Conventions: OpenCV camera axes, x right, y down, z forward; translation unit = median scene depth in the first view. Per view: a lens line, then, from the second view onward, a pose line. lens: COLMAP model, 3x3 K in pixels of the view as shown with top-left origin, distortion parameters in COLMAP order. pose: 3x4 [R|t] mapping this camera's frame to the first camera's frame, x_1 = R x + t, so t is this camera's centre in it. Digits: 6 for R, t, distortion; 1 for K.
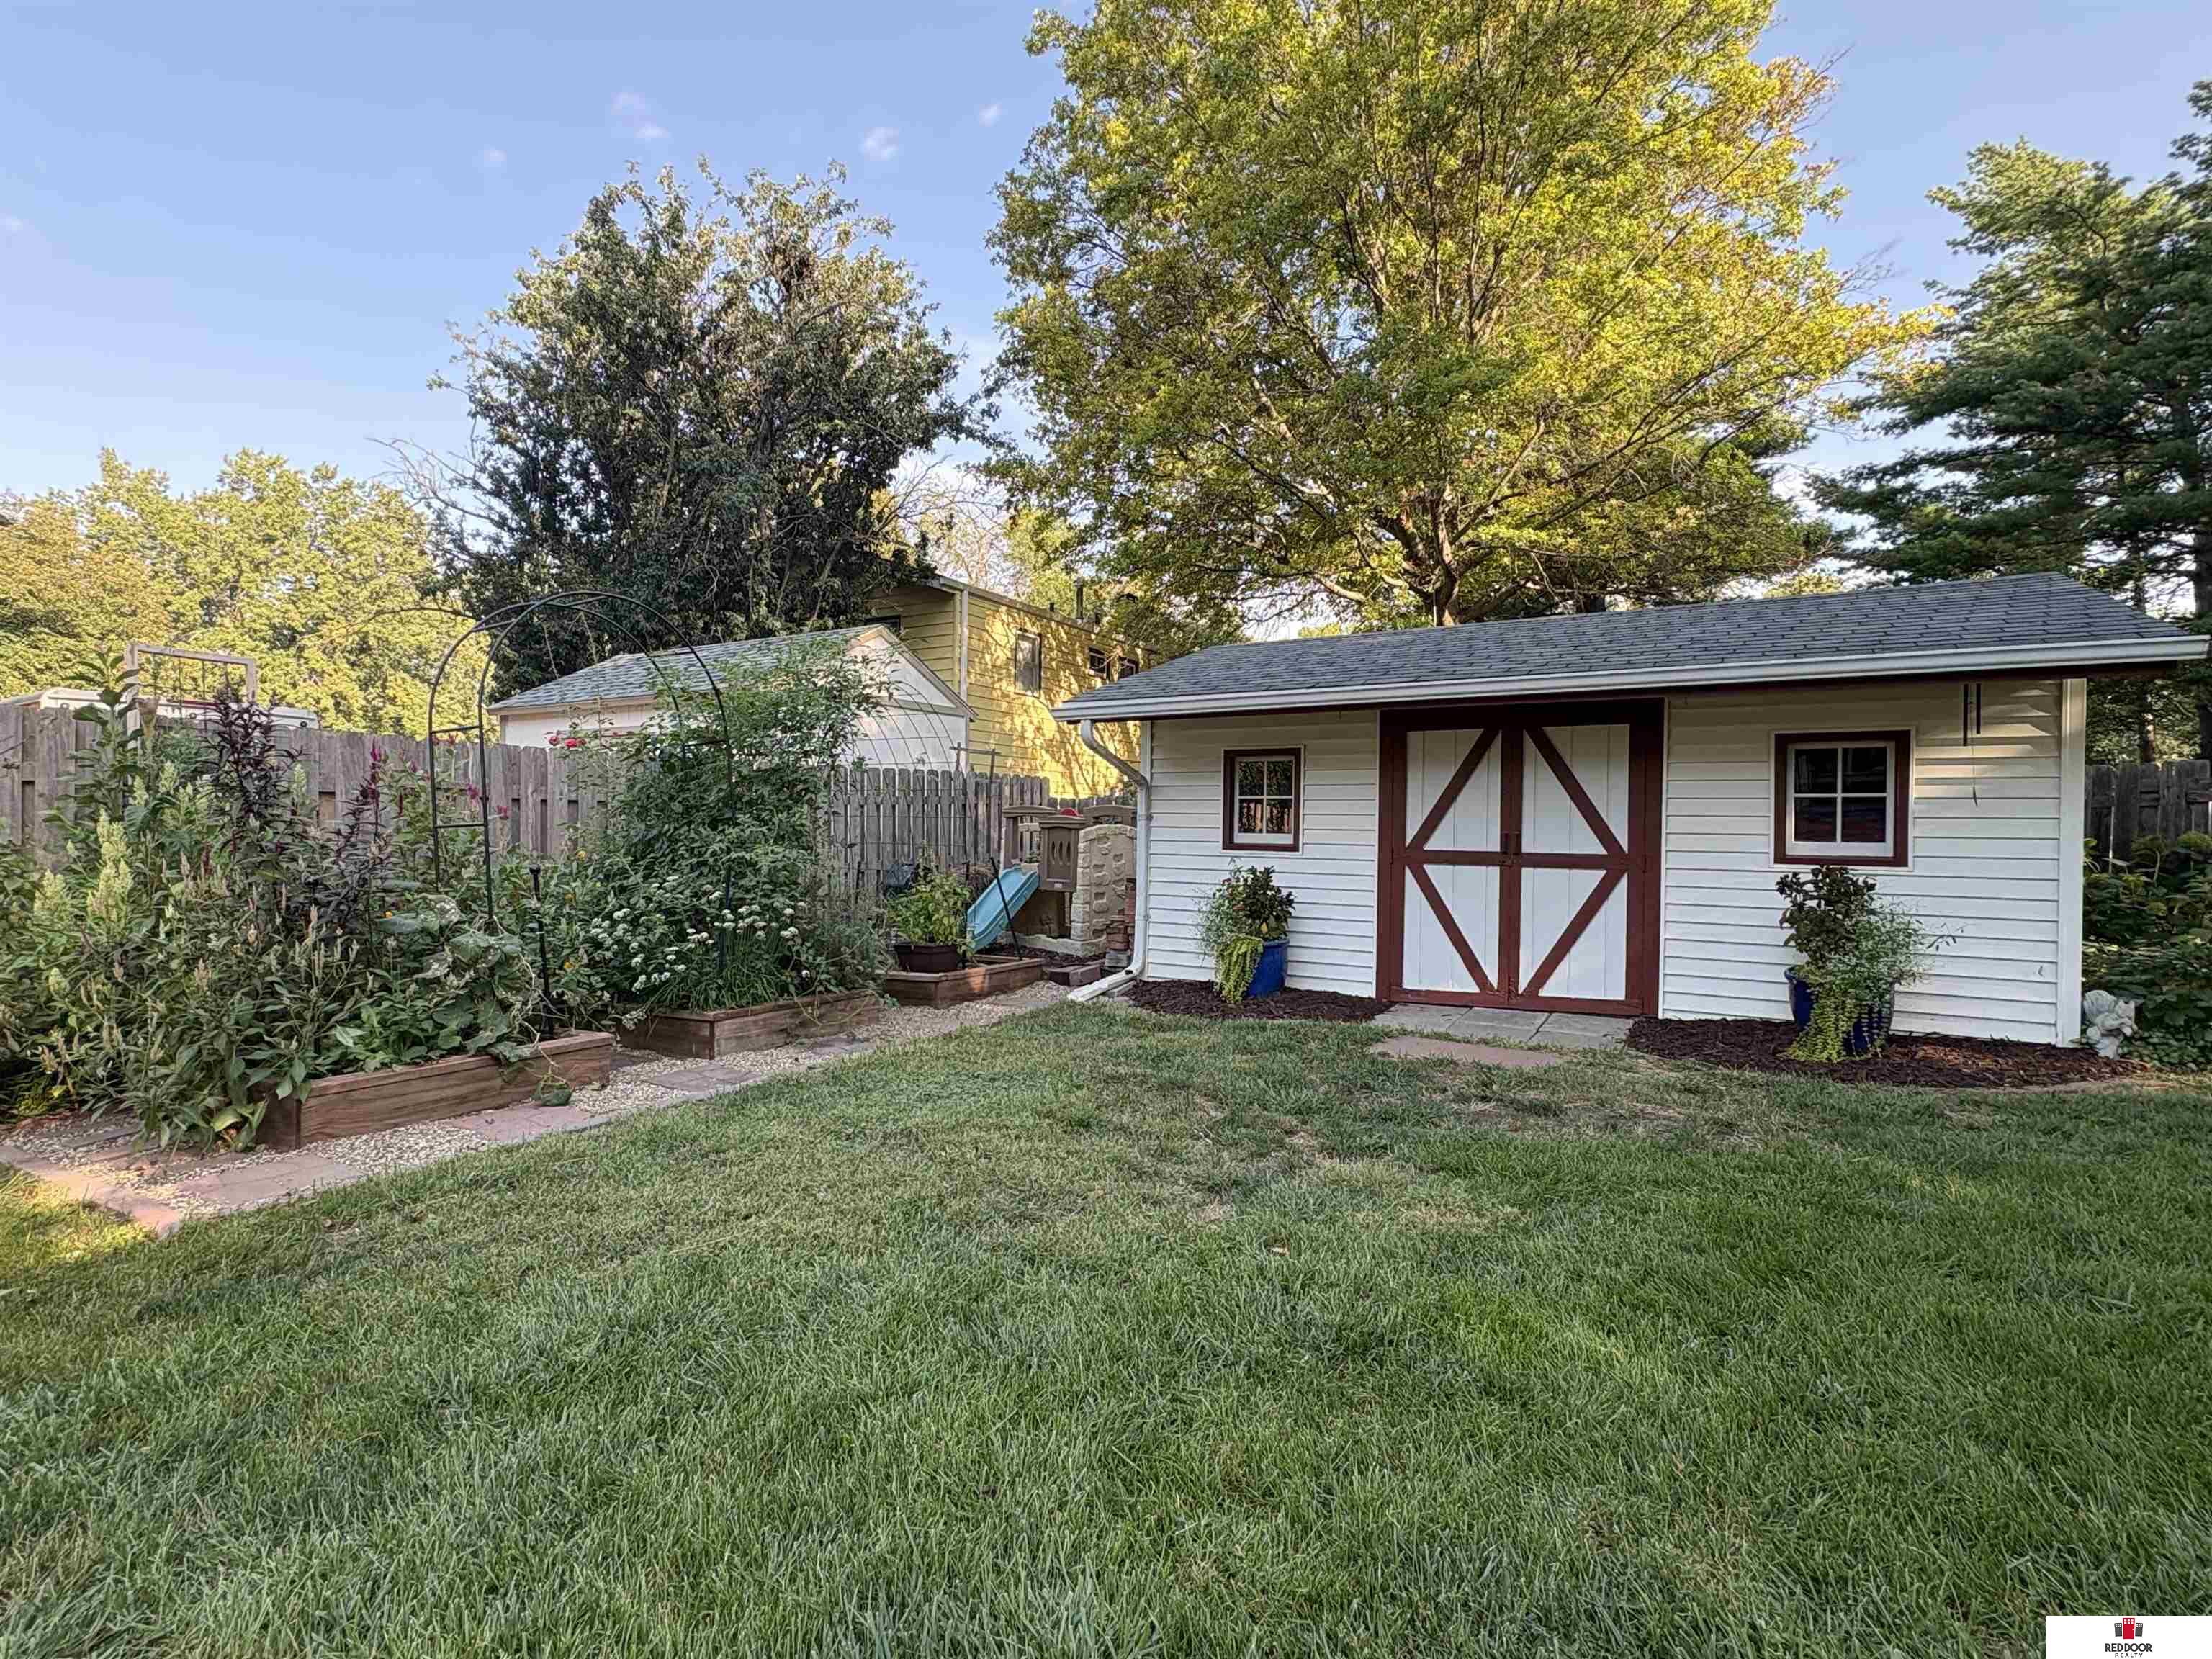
lens RADIAL K [[1053.1, 0, 1106.0], [0, 1053.1, 829.5], [0, 0, 1]] dist [-0.001939, -0.000042]
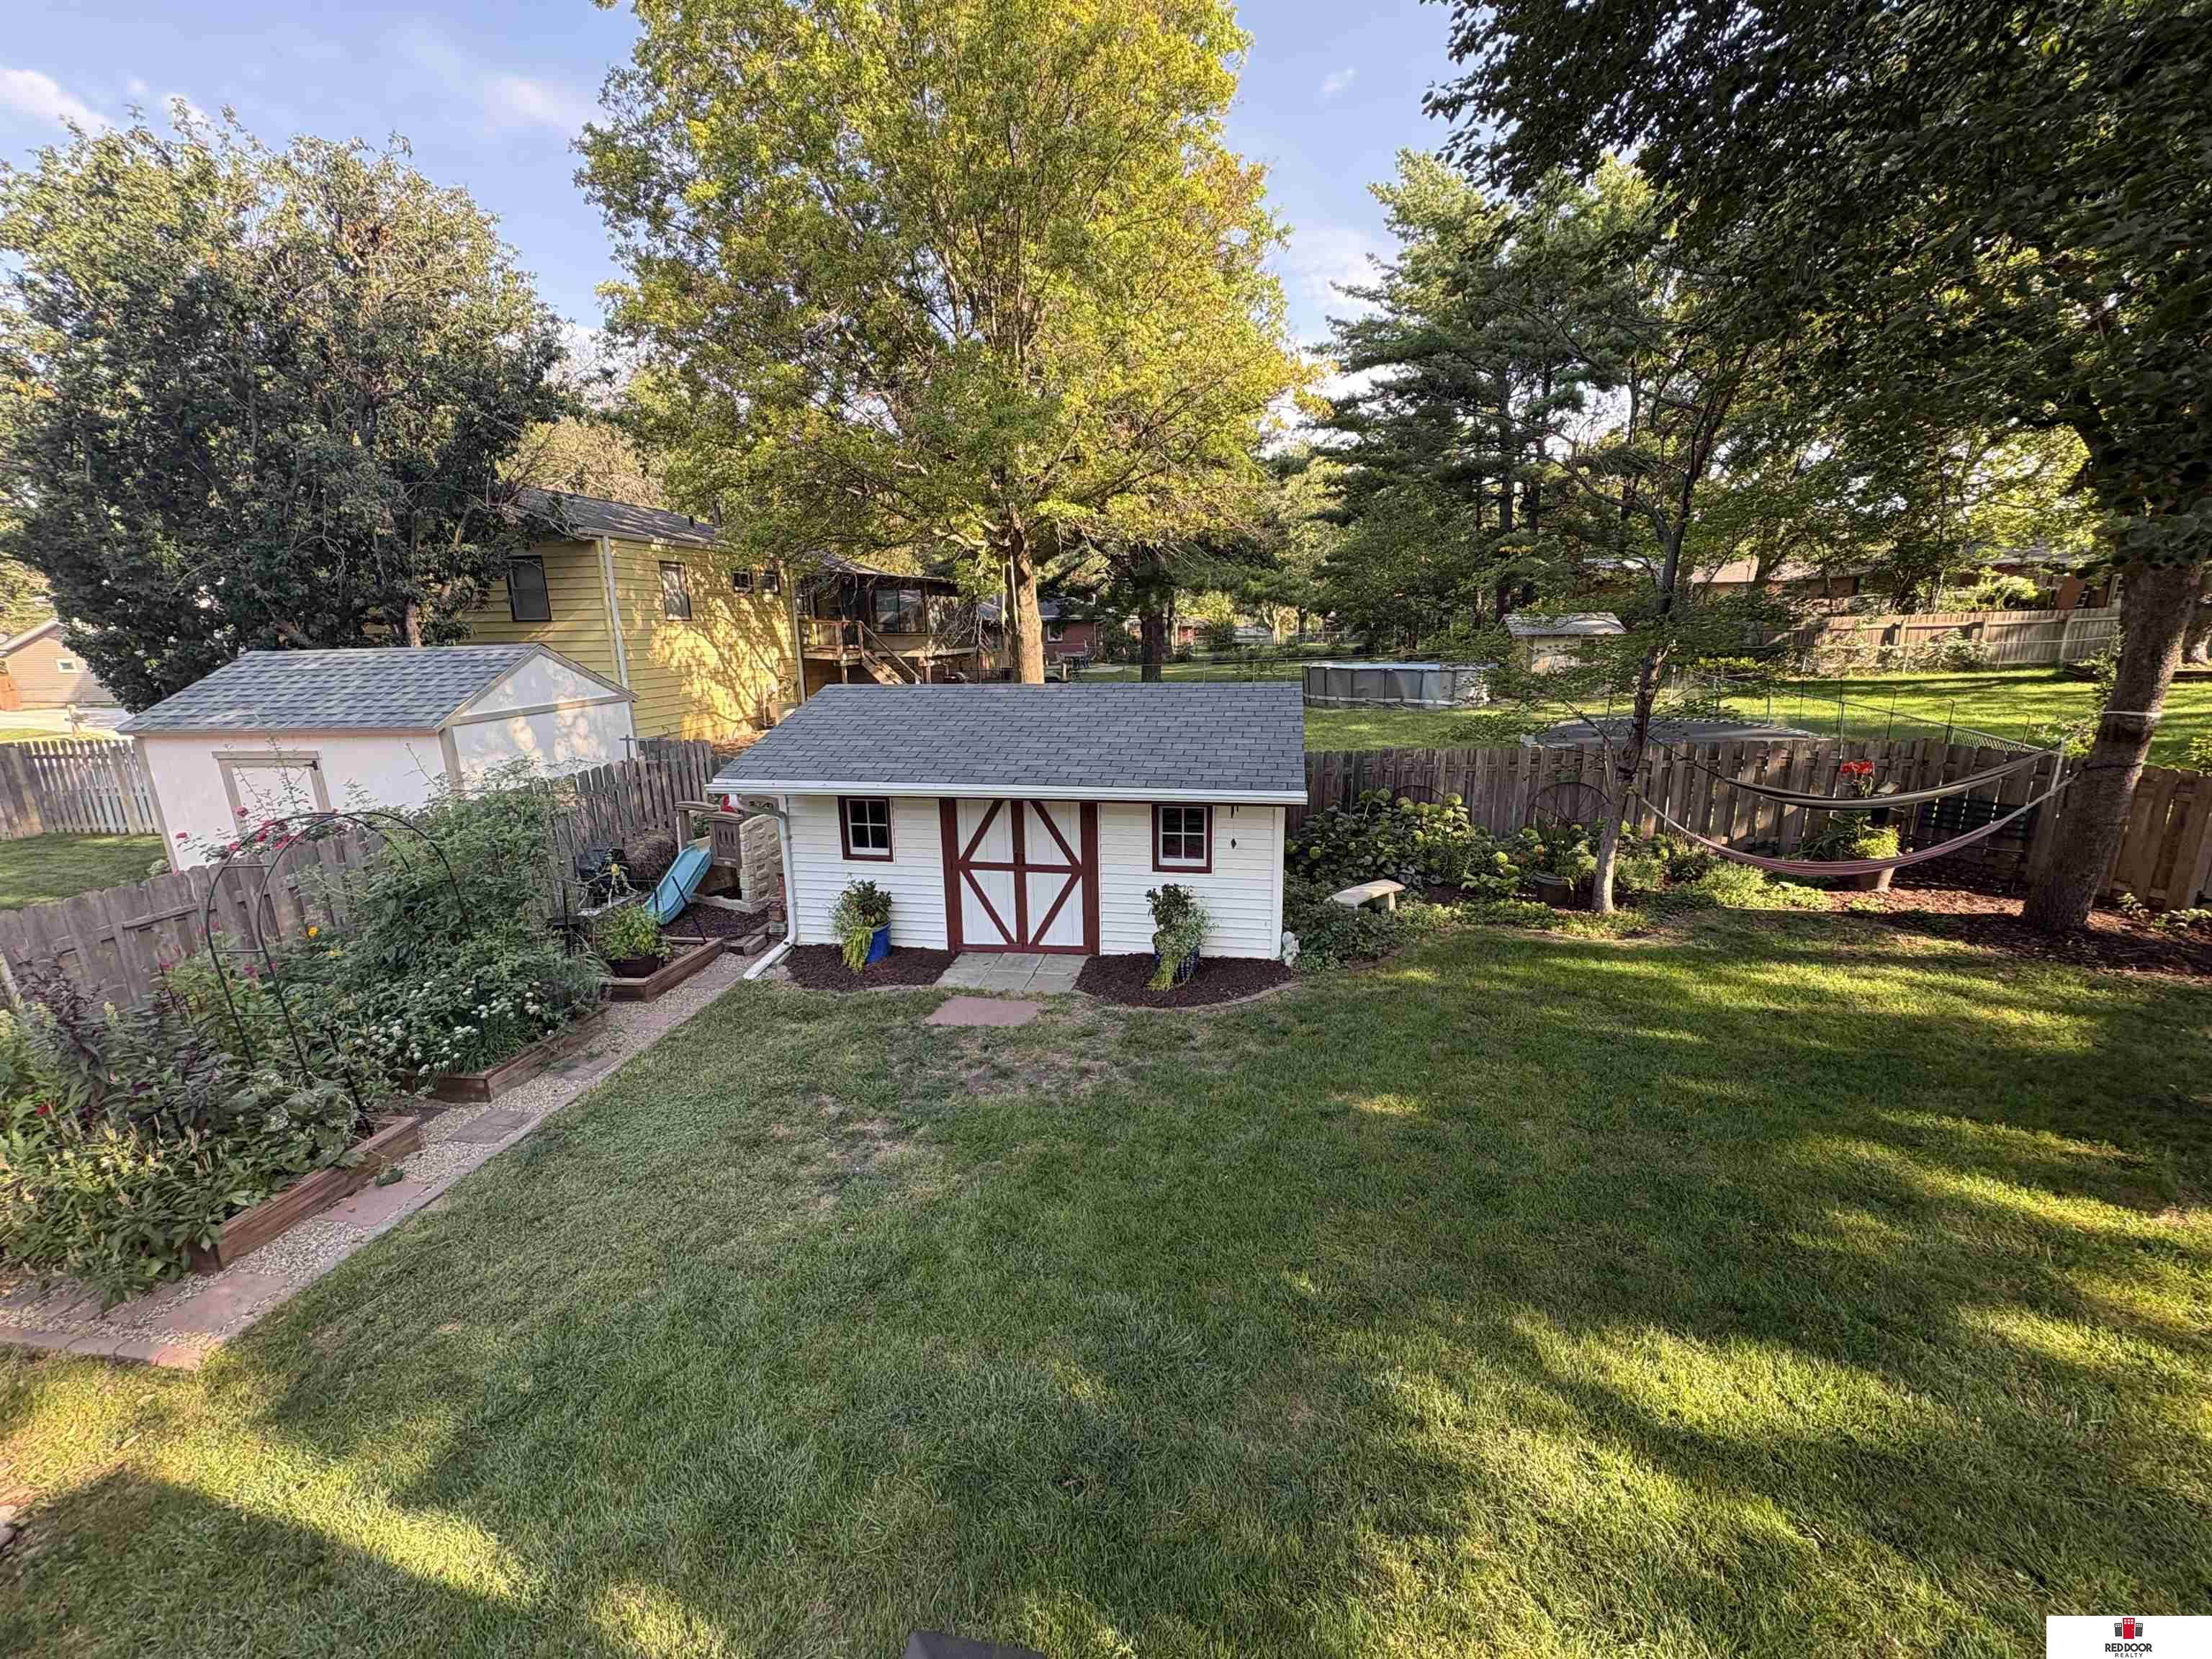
lens RADIAL K [[880.0, 0, 1106.5], [0, 880.0, 825.3], [0, 0, 1]] dist [0.001392, 0.000512]
pose [[0.936465, -0.106680, 0.334146, 0.058894], [0.031303, 0.974245, 0.223311, -0.356903], [-0.349362, -0.198663, 0.915685, -0.317362]]
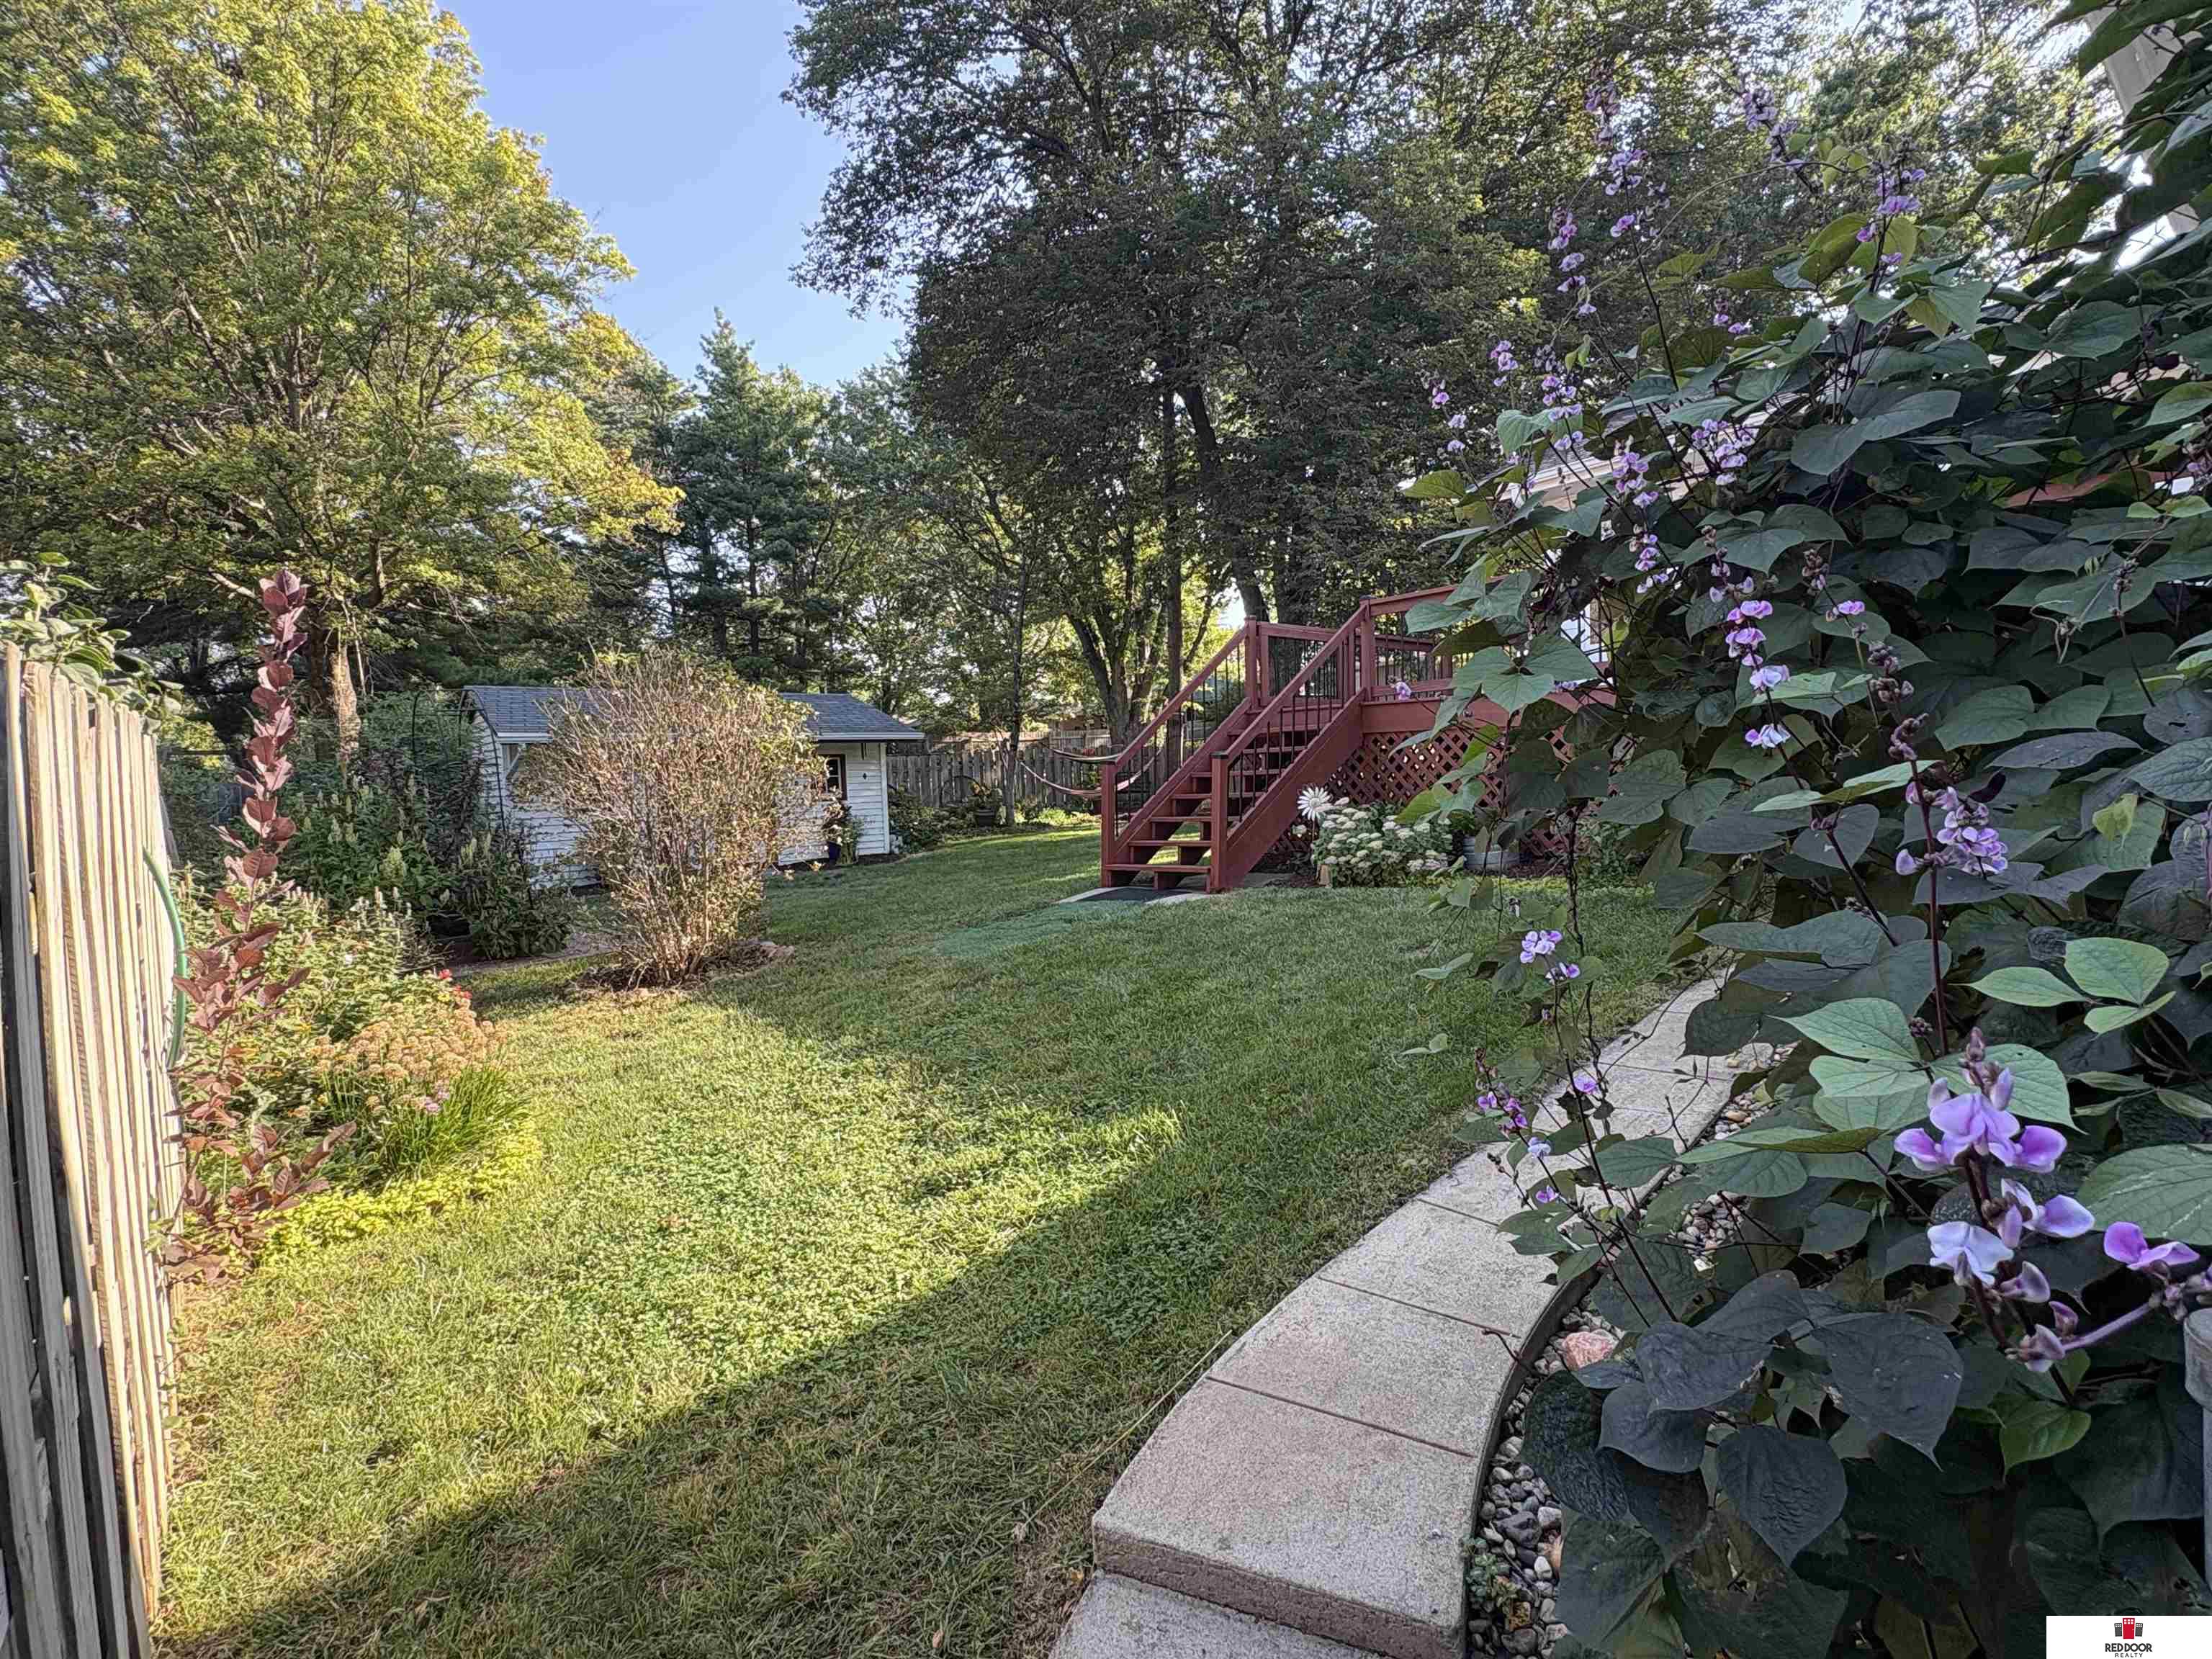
lens RADIAL K [[1053.1, 0, 1106.0], [0, 1053.1, 829.5], [0, 0, 1]] dist [-0.001939, -0.000042]
pose [[0.325361, -0.077708, 0.942392, -1.583803], [0.039534, 0.996864, 0.068550, -0.051950], [-0.944763, 0.014953, 0.327413, -0.579853]]
